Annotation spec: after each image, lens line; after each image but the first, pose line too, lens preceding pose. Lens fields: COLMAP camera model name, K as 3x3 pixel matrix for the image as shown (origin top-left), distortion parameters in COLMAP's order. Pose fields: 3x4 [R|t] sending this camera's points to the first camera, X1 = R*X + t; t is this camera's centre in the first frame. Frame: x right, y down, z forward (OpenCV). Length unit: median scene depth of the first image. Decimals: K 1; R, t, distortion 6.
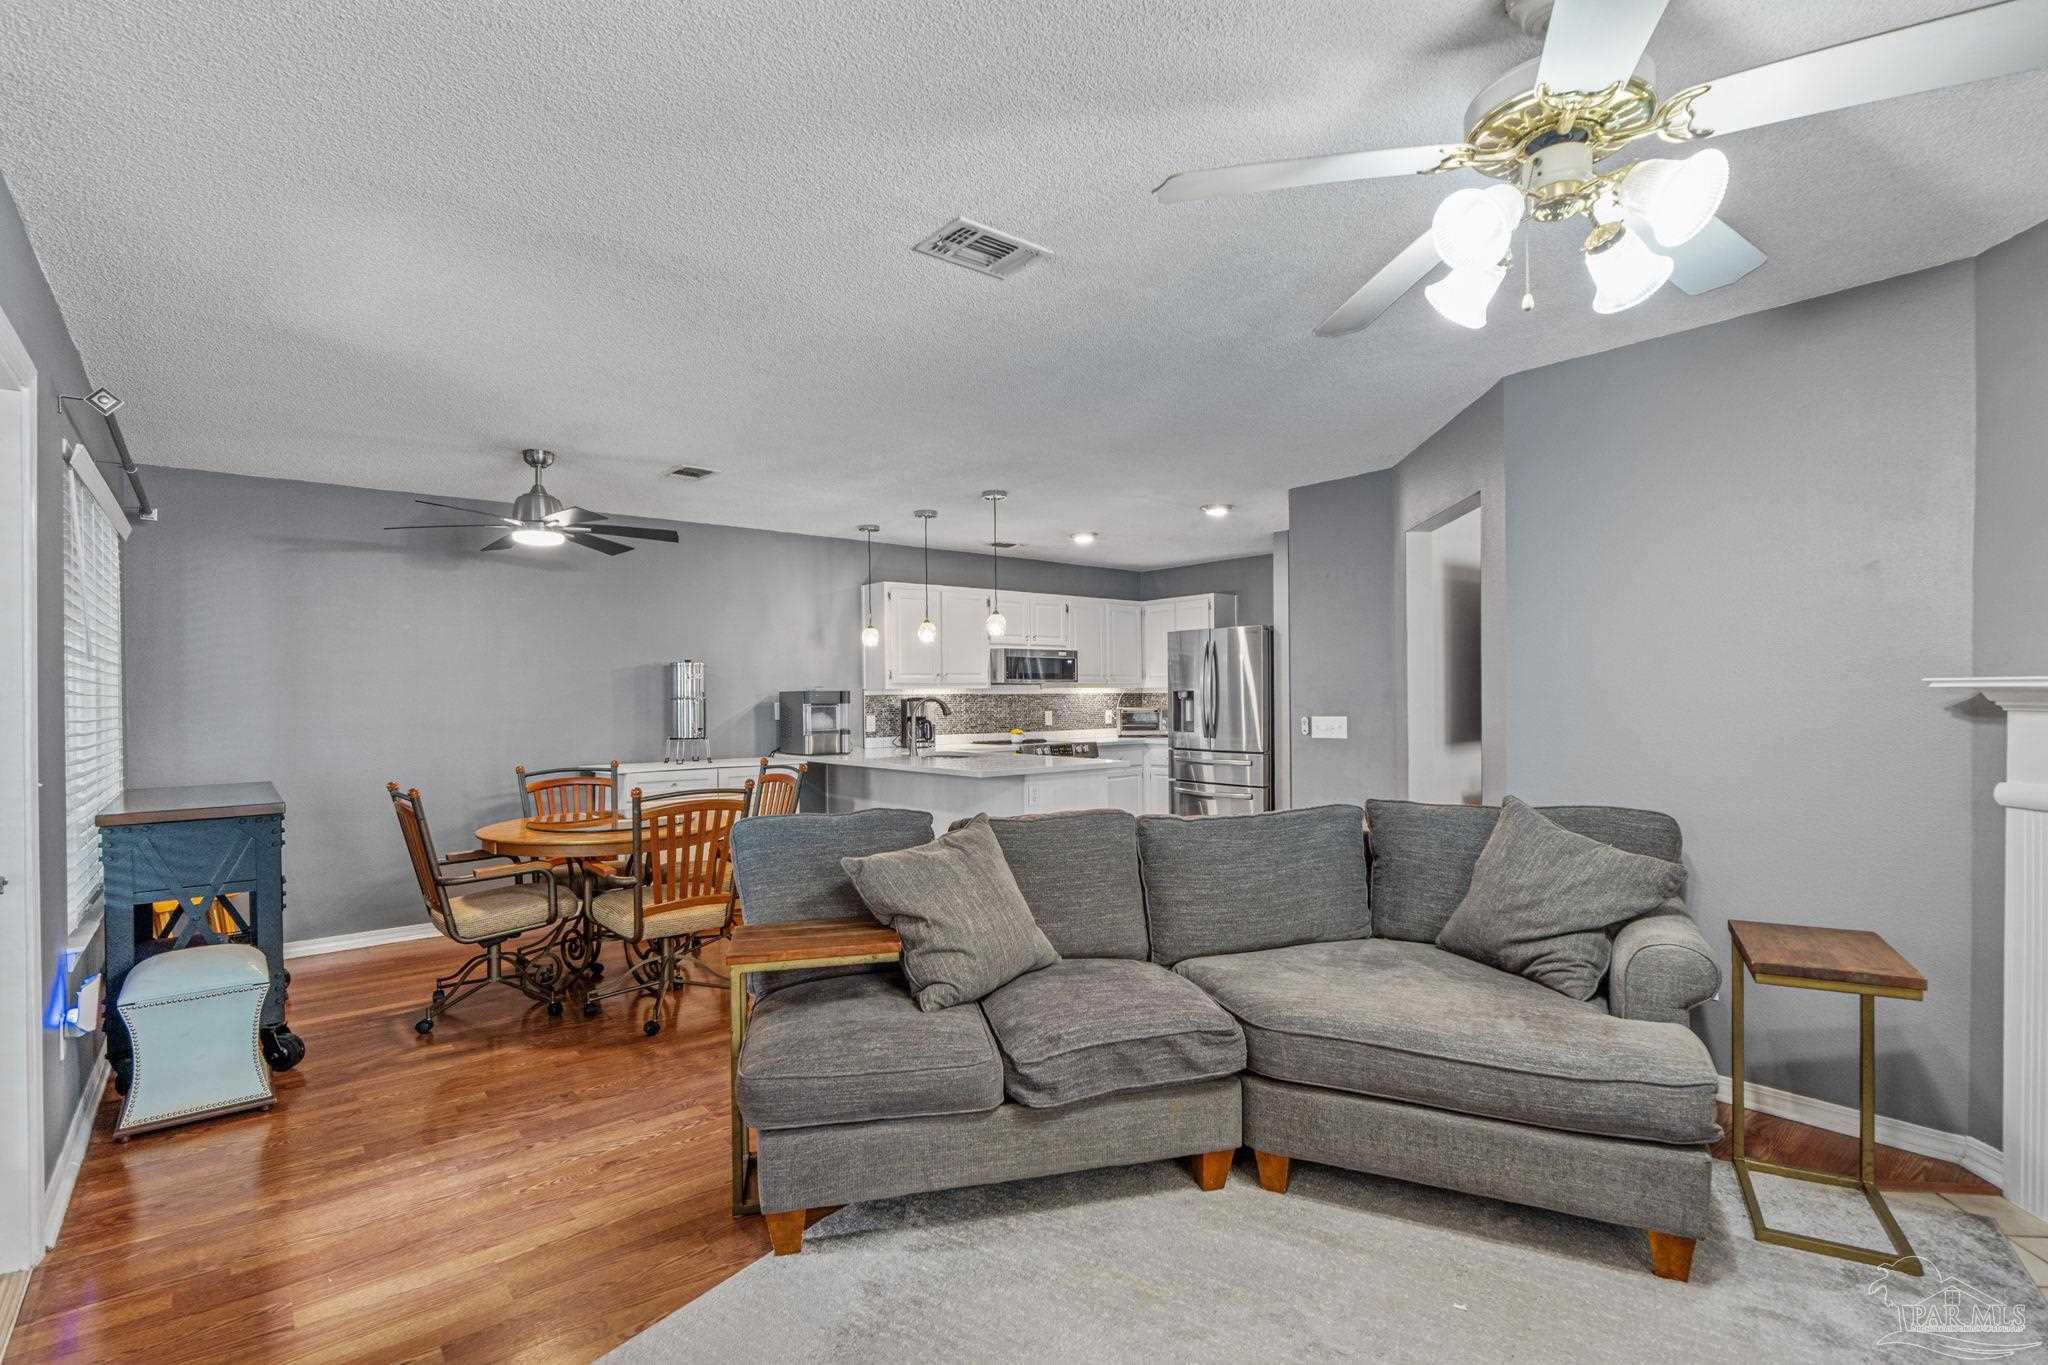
lens RADIAL K [[1053.9, 0, 1027.8], [0, 1053.9, 693.2], [0, 0, 1]] dist [-0.004743, 0.000418]
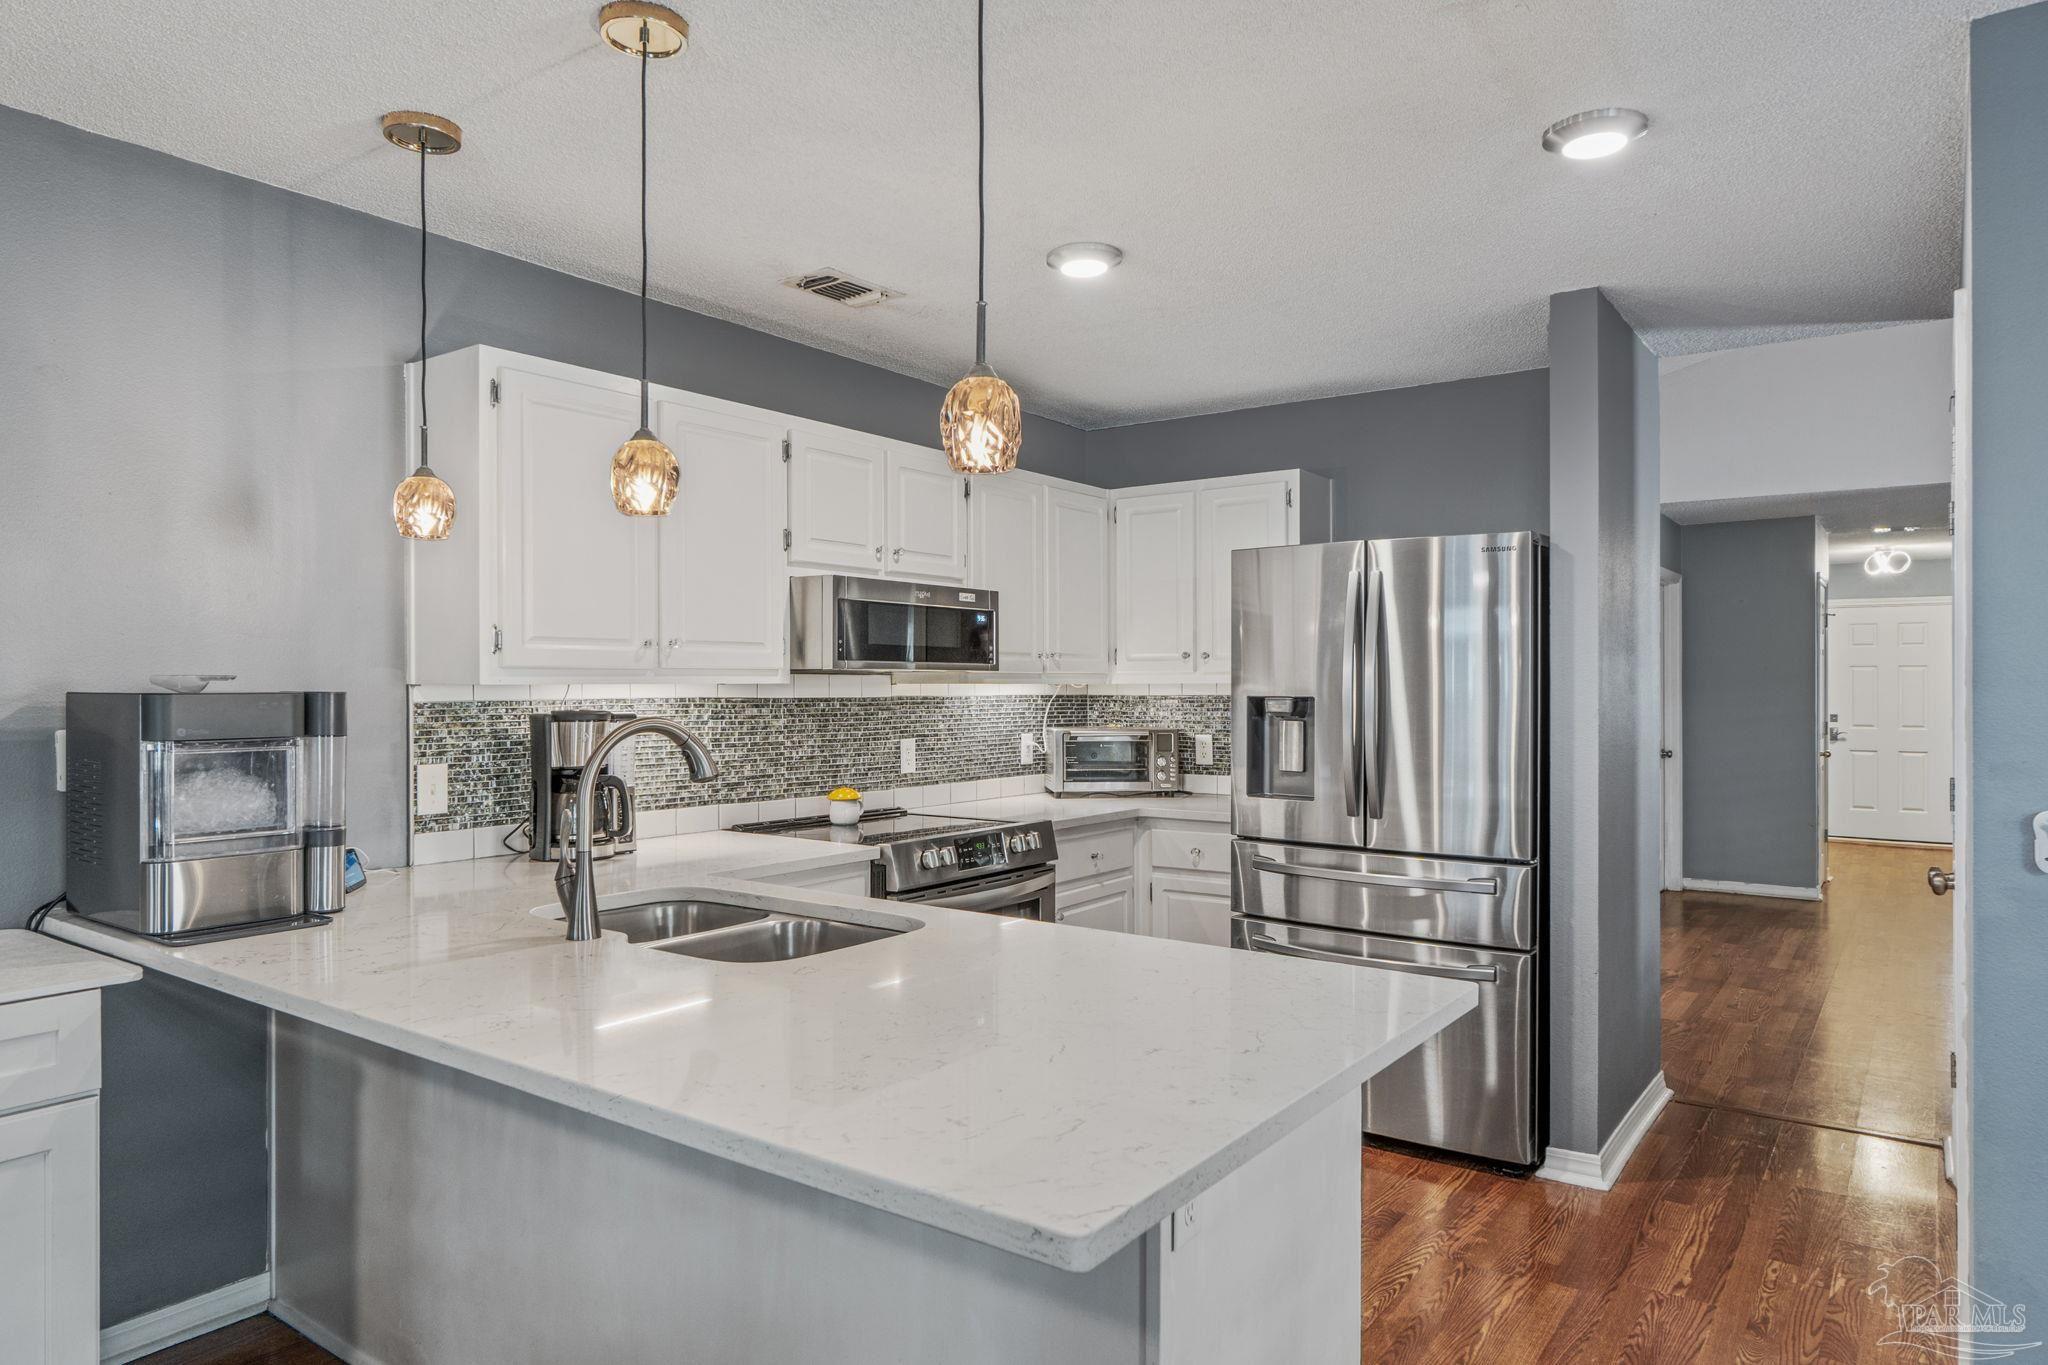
lens RADIAL K [[1305.2, 0, 1019.5], [0, 1305.2, 695.3], [0, 0, 1]] dist [-0.000253, 0.001073]
pose [[0.970602, 0.009757, 0.240493, -0.068414], [-0.013040, 0.999842, 0.012065, -0.007466], [-0.240338, -0.014847, 0.970576, 0.551160]]
